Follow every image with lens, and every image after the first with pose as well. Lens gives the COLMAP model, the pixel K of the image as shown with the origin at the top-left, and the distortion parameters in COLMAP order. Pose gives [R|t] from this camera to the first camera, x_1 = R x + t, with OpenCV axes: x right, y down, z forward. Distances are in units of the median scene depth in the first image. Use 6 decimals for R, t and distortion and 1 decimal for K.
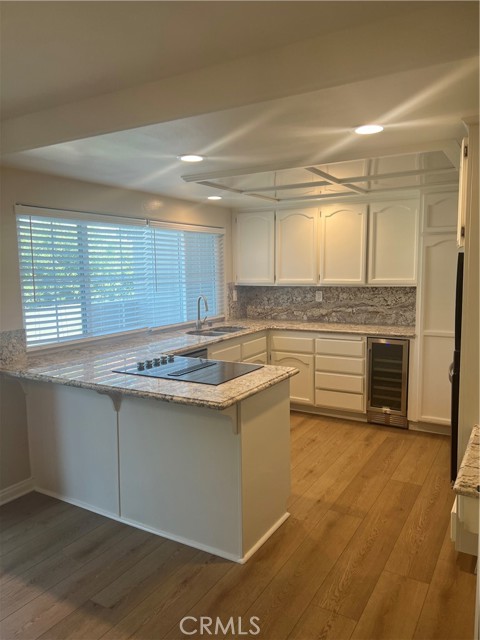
lens RADIAL K [[482.1, 0, 236.2], [0, 482.1, 314.7], [0, 0, 1]] dist [0.031269, -0.023598]
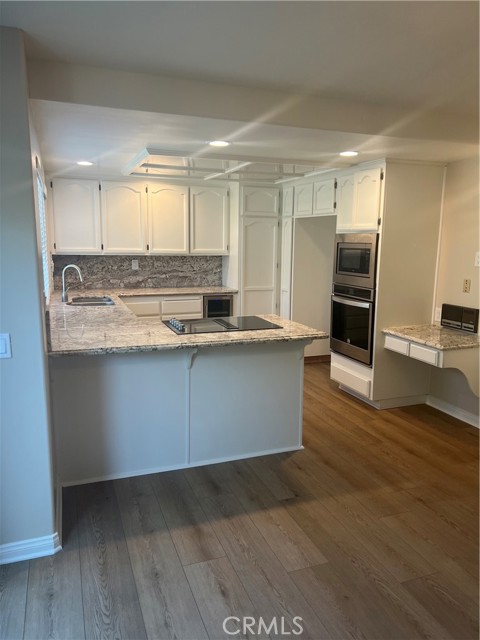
lens RADIAL K [[482.1, 0, 240.3], [0, 482.1, 324.0], [0, 0, 1]] dist [0.031269, -0.023598]
pose [[0.610119, -0.112567, 0.784272, -0.613077], [0.052340, 0.993420, 0.101869, -0.003780], [-0.790579, -0.021103, 0.611996, 0.147487]]
